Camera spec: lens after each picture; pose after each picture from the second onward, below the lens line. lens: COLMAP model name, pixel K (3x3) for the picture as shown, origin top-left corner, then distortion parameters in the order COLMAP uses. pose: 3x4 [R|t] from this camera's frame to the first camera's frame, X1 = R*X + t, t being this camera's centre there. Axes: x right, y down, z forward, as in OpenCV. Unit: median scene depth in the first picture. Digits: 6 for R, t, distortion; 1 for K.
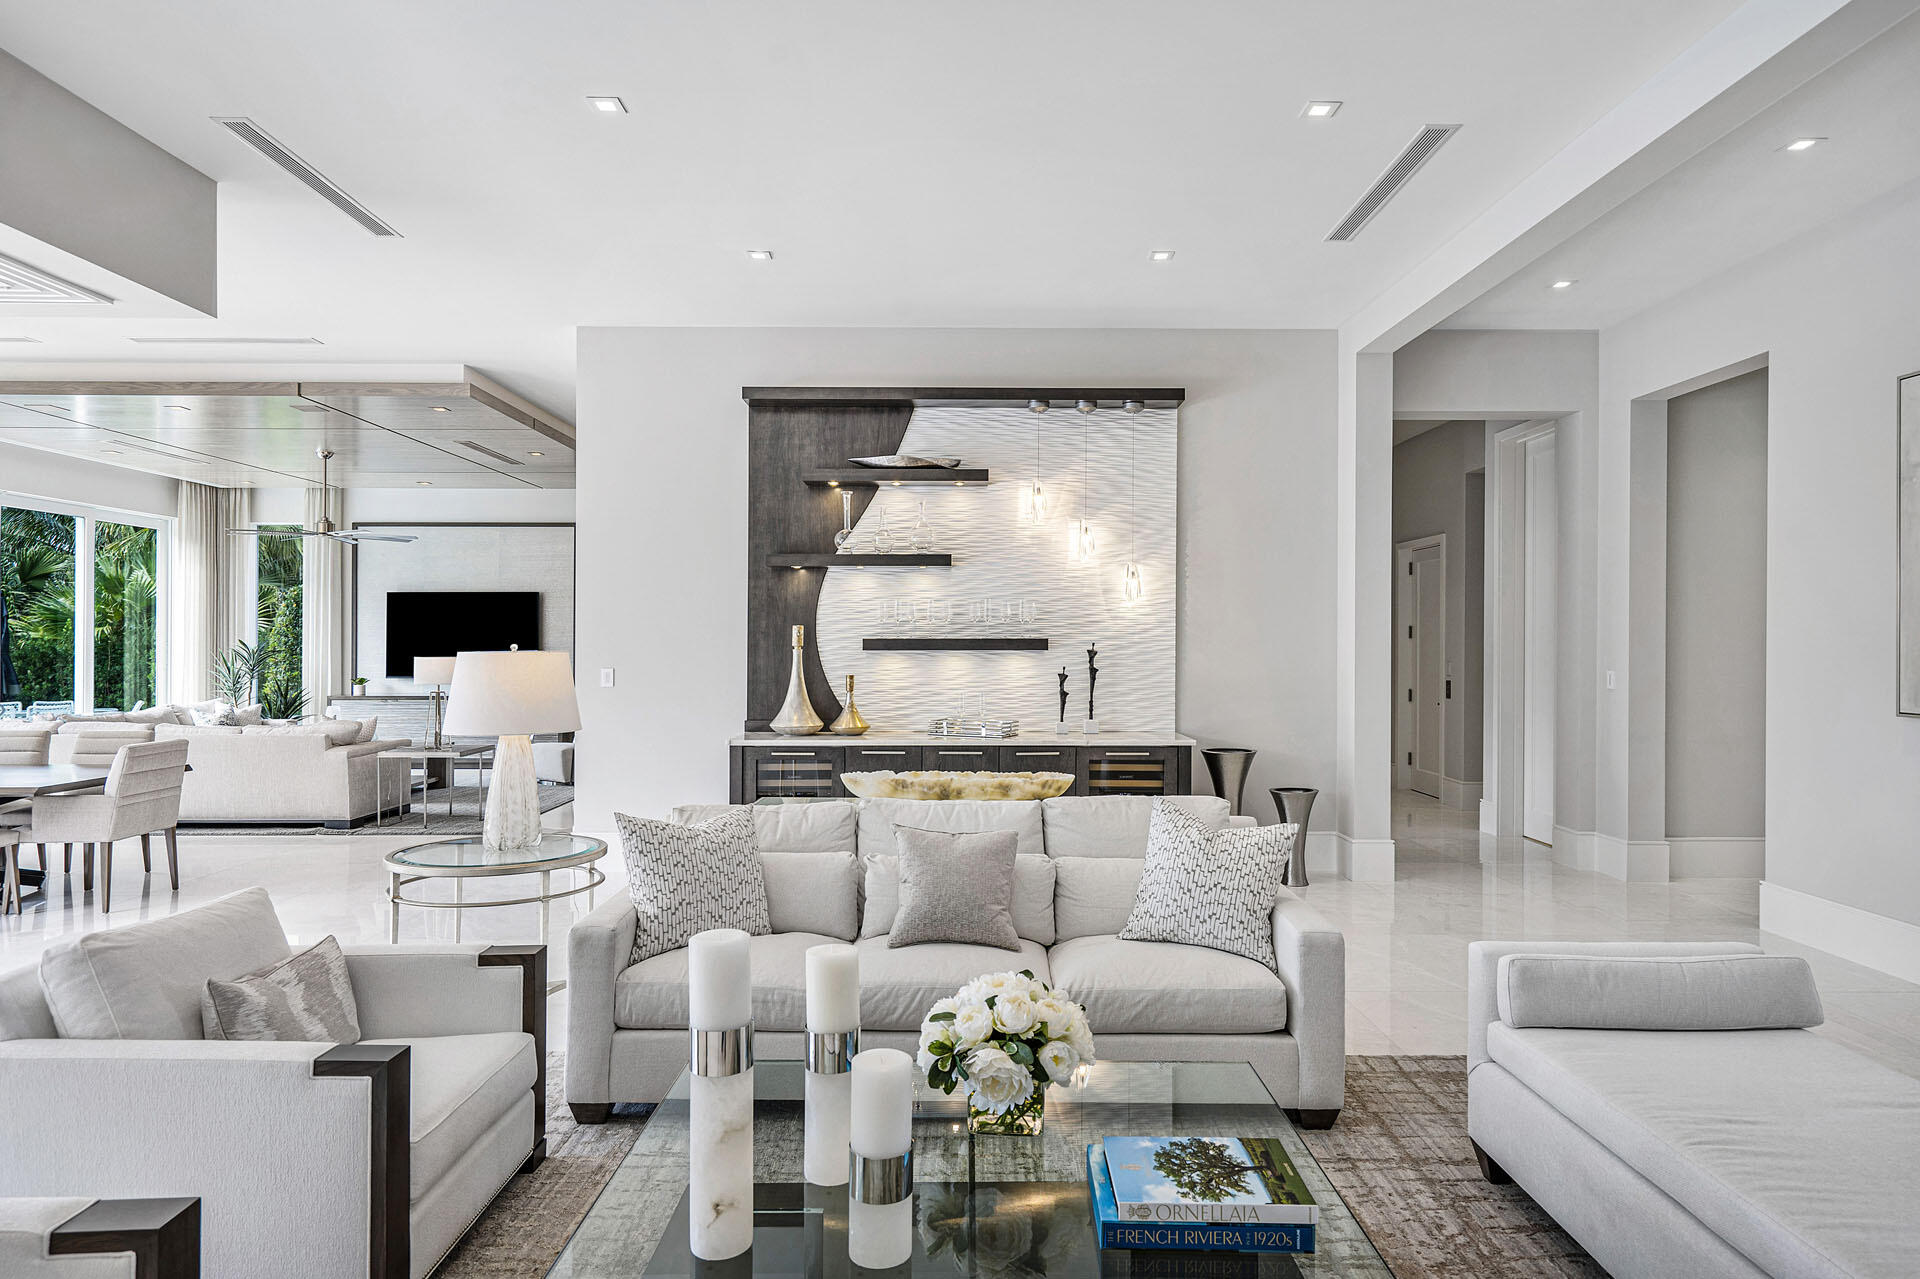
lens RADIAL K [[1102.2, 0, 960.0], [0, 1102.2, 639.5], [0, 0, 1]] dist [0.003777, 0.001325]
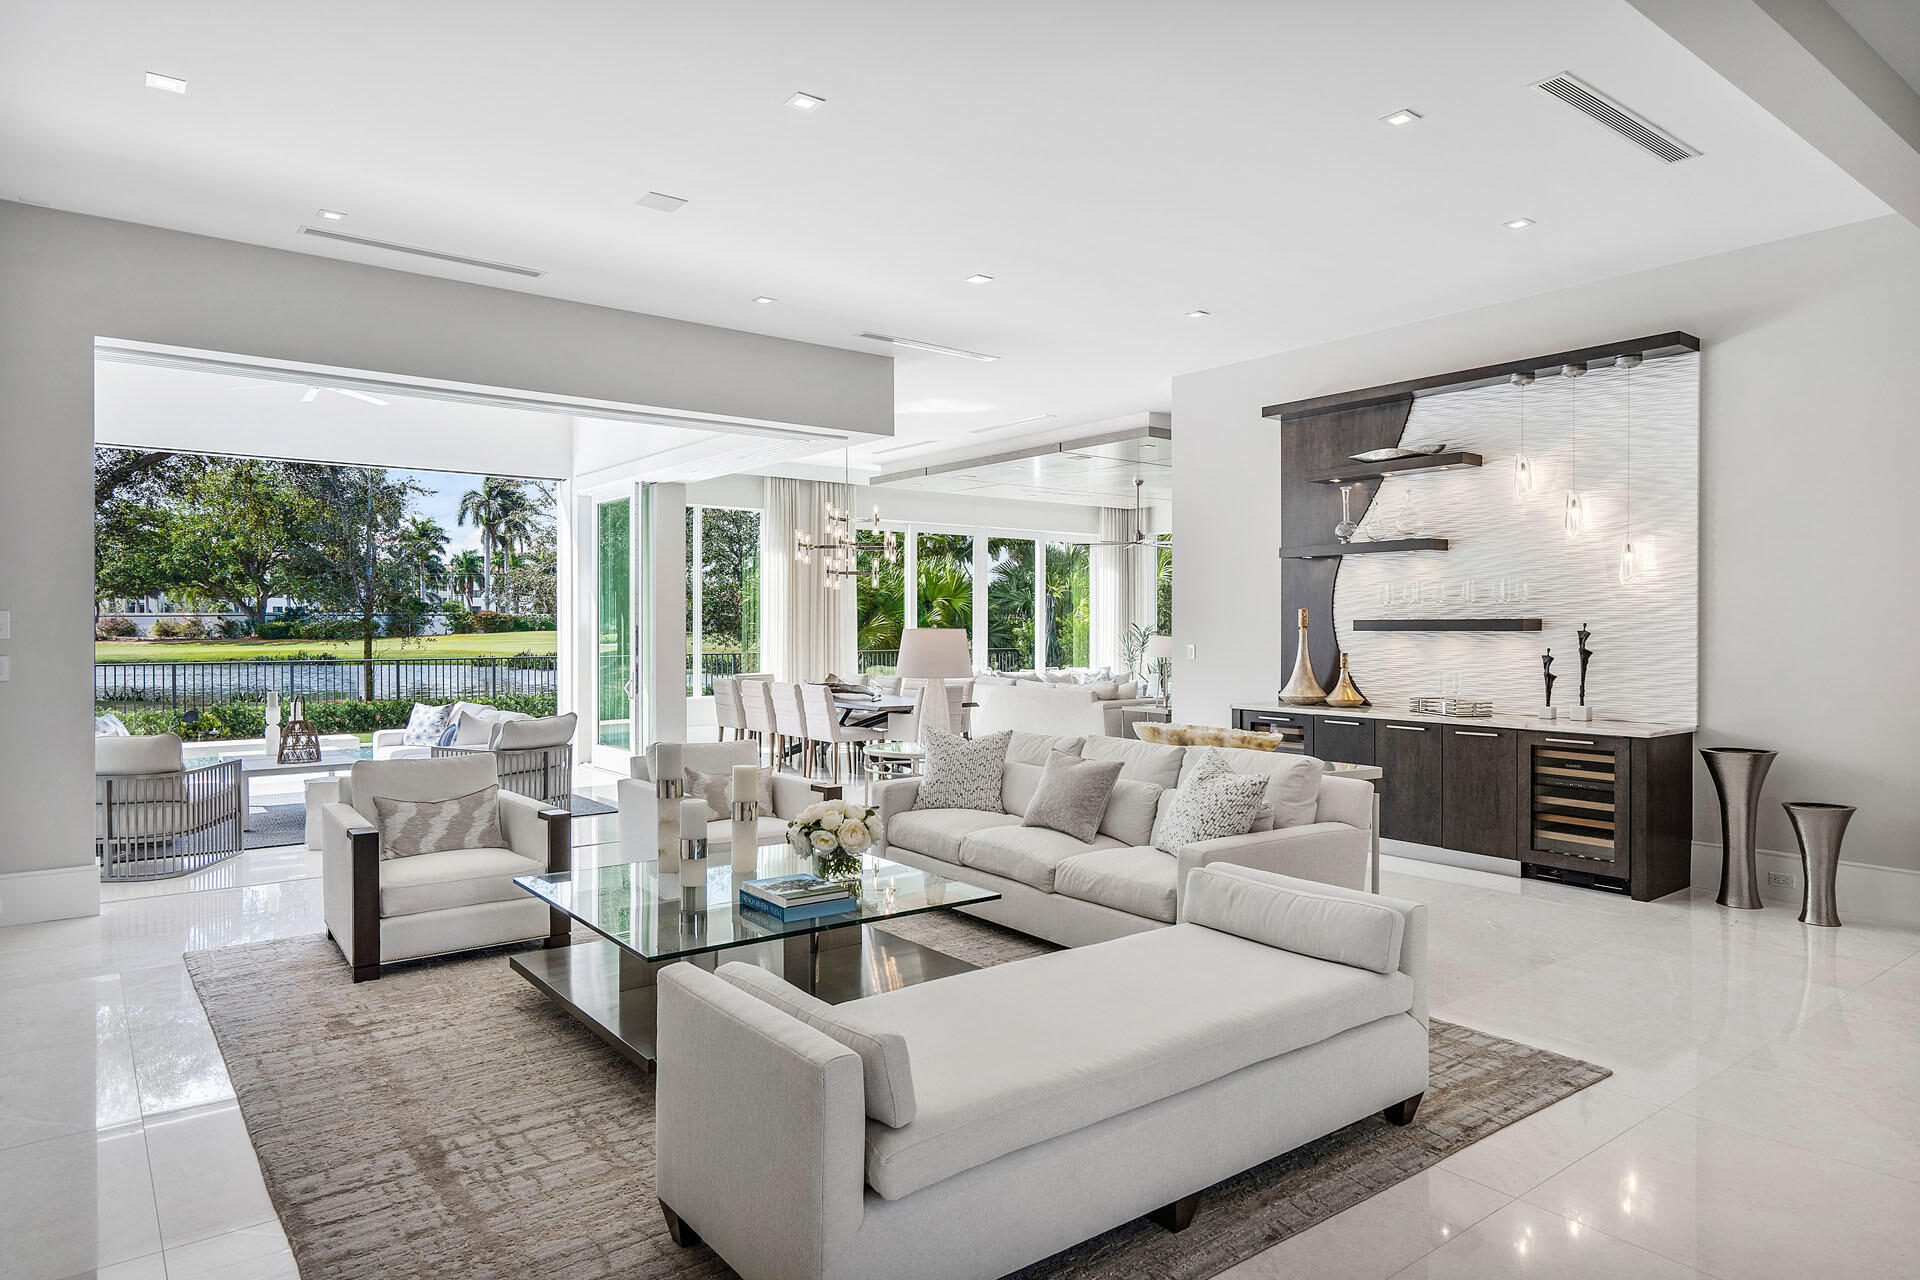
lens RADIAL K [[1136.2, 0, 960.0], [0, 1136.2, 640.0], [0, 0, 1]] dist [-0.000219, -0.000271]
pose [[0.606430, 0.009034, -0.795085, 0.555770], [0.003376, 0.999897, 0.013936, 0.001908], [0.795130, -0.011136, 0.606337, 0.000192]]
